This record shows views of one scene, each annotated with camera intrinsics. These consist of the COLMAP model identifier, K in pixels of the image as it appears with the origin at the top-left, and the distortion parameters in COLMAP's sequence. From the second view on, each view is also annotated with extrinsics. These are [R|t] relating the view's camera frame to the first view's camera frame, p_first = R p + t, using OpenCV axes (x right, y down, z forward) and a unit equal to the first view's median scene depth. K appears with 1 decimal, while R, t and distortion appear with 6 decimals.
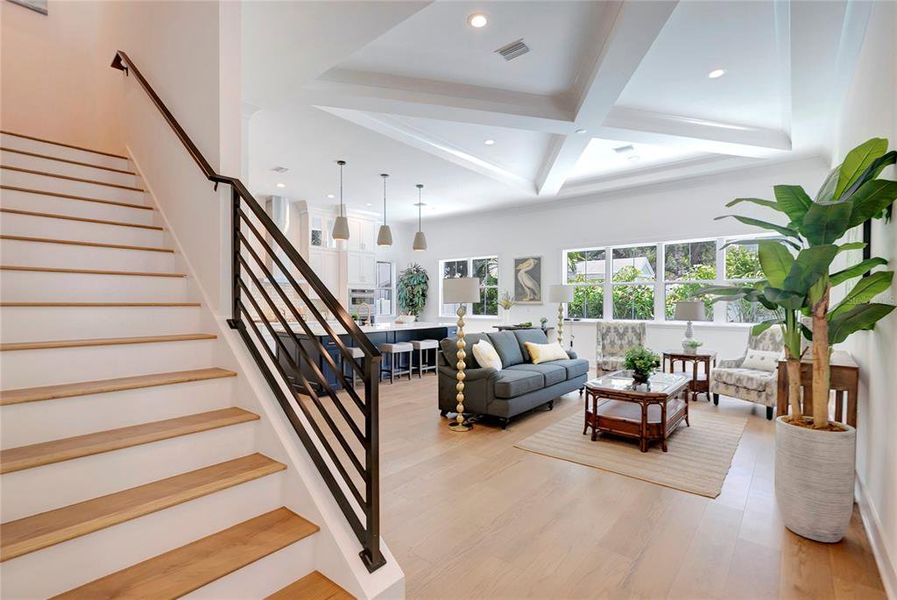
lens RADIAL K [[419.0, 0, 439.0], [0, 419.0, 309.1], [0, 0, 1]] dist [-0.021428, 0.010789]
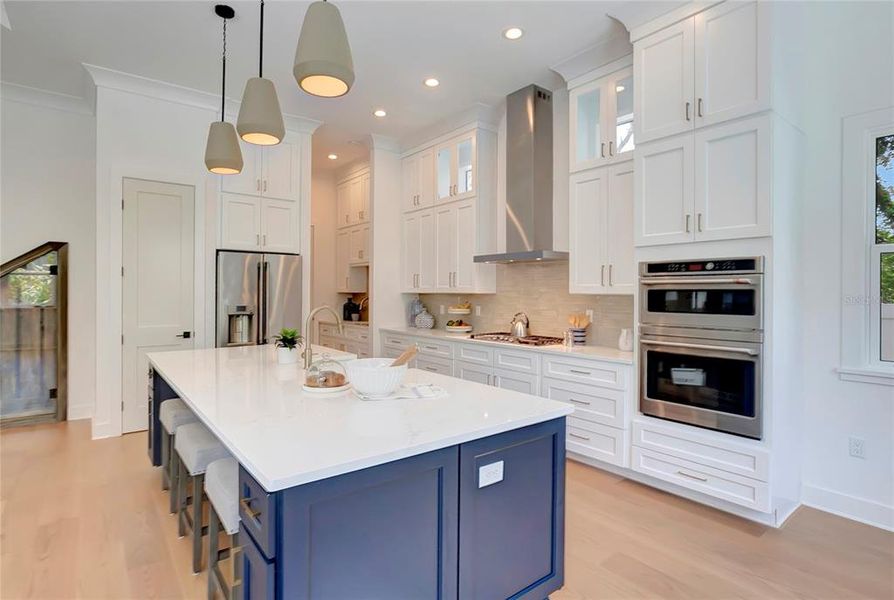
lens RADIAL K [[449.8, 0, 438.6], [0, 449.8, 294.1], [0, 0, 1]] dist [-0.014460, 0.000112]
pose [[-0.185841, 0.001539, -0.982579, 0.200172], [-0.028367, 0.999574, 0.006931, -0.029637], [0.982170, 0.029161, -0.185718, 1.206308]]
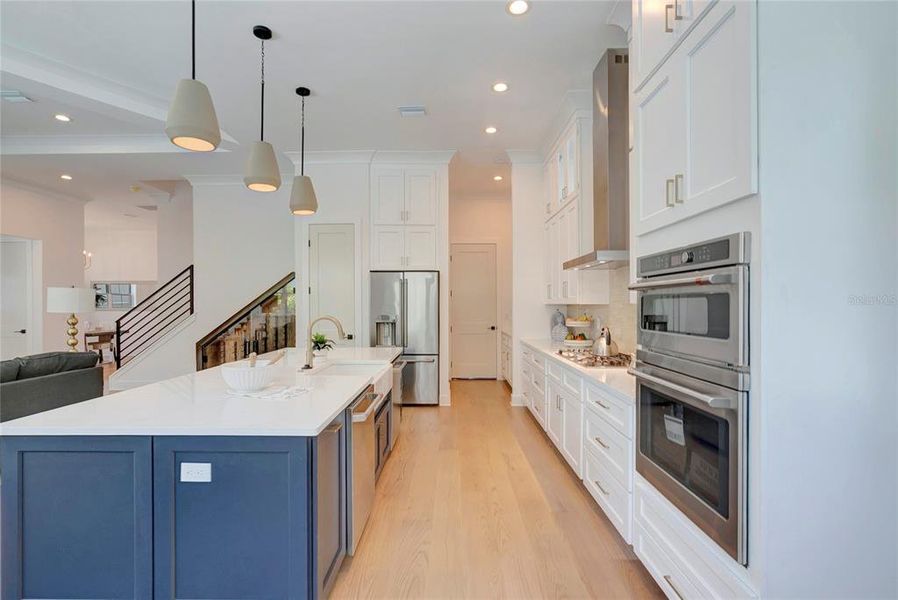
lens RADIAL K [[419.5, 0, 444.3], [0, 419.5, 298.6], [0, 0, 1]] dist [-0.021428, 0.010789]
pose [[-0.760026, -0.005659, -0.649868, 0.014337], [-0.011853, 0.999916, 0.005155, -0.035371], [0.649784, 0.011621, -0.760030, 1.456261]]
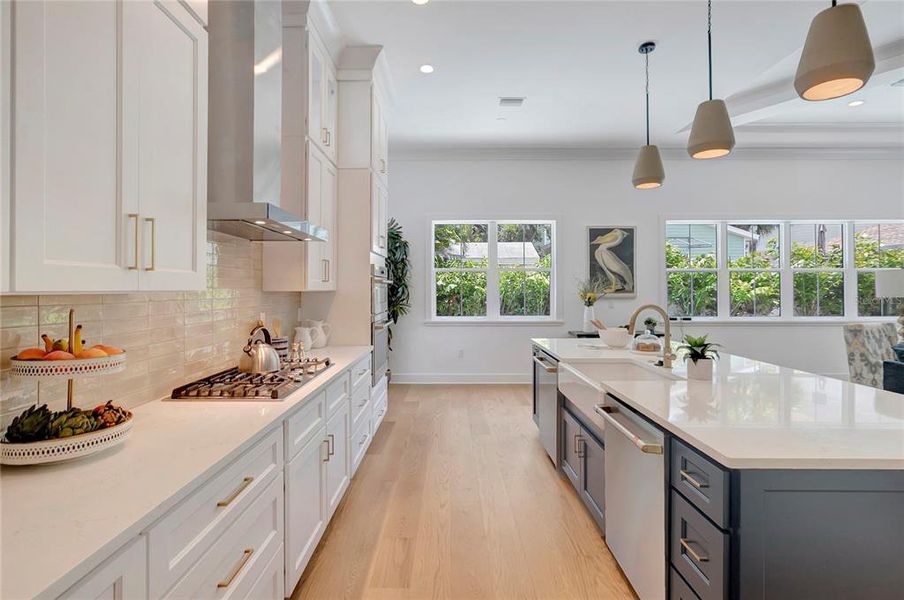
lens RADIAL K [[444.4, 0, 450.8], [0, 444.4, 284.5], [0, 0, 1]] dist [-0.015737, 0.001335]
pose [[0.747921, 0.013228, 0.663656, -0.580340], [0.010519, 0.999440, -0.031775, -0.016629], [-0.663704, 0.030746, 0.747363, 0.844373]]
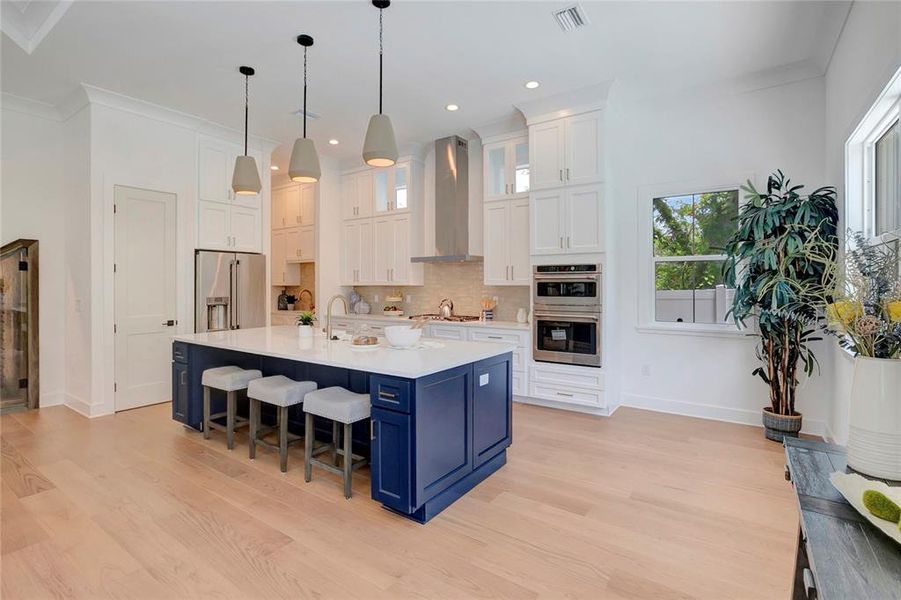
lens RADIAL K [[420.9, 0, 443.6], [0, 420.9, 290.8], [0, 0, 1]] dist [-0.021428, 0.010789]
pose [[0.106196, 0.012853, -0.994262, 0.374923], [-0.022186, 0.999698, 0.010553, -0.027121], [0.994098, 0.020938, 0.106449, 1.107106]]
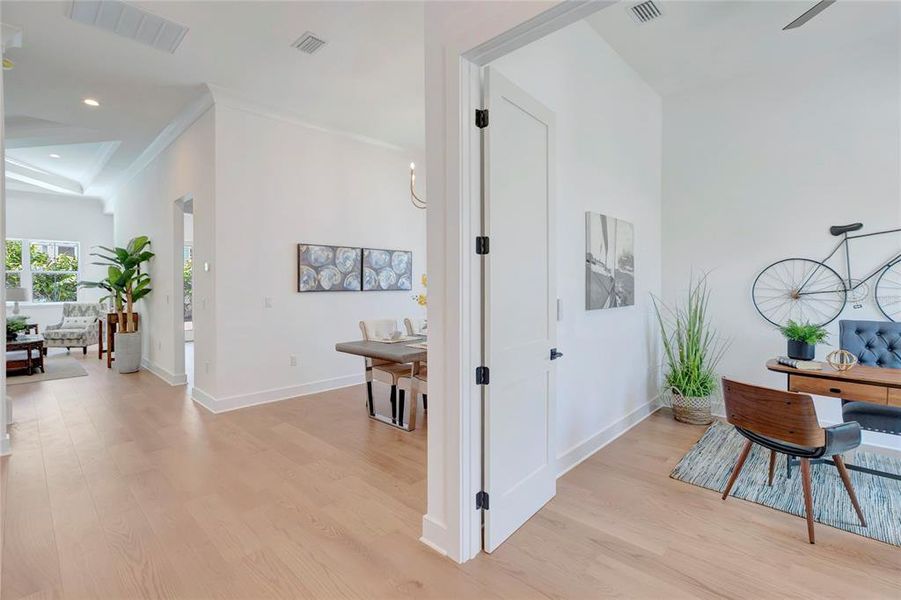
lens RADIAL K [[420.9, 0, 449.8], [0, 420.9, 284.3], [0, 0, 1]] dist [-0.021428, 0.010789]
pose [[0.059515, -0.004846, 0.998216, -0.549776], [0.024173, 0.999702, 0.003412, -0.000273], [-0.997935, 0.023927, 0.059614, -0.415922]]
